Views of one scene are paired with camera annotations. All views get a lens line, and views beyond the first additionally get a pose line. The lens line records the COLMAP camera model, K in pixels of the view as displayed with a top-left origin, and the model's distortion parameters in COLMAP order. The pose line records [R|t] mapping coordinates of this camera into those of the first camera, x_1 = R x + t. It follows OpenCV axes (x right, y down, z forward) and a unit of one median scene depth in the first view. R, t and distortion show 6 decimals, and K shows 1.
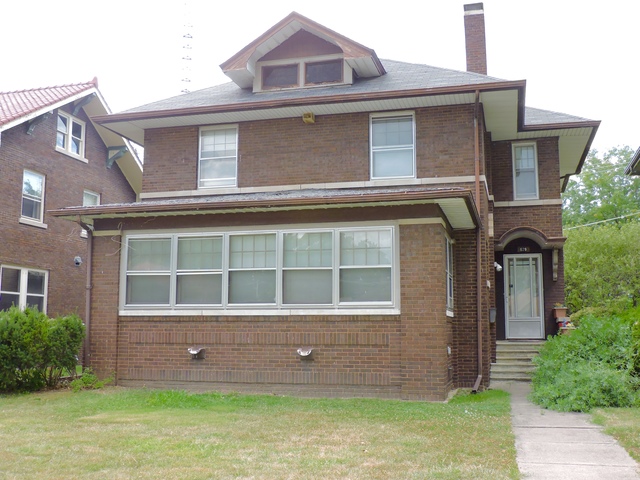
lens RADIAL K [[720.1, 0, 320.0], [0, 720.1, 240.0], [0, 0, 1]] dist [-0.013893, -0.001275]
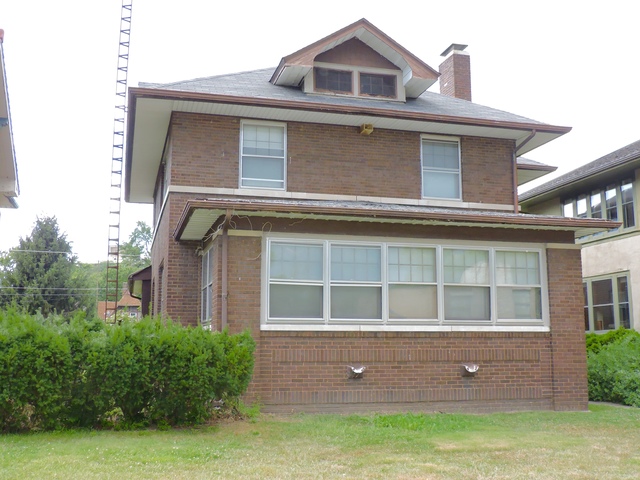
lens RADIAL K [[720.1, 0, 320.0], [0, 720.1, 240.0], [0, 0, 1]] dist [-0.013893, -0.001275]
pose [[0.859658, 0.071090, 0.505900, -0.658902], [-0.061135, 0.997470, -0.036282, 0.024284], [-0.507199, 0.000262, 0.861829, 0.223384]]
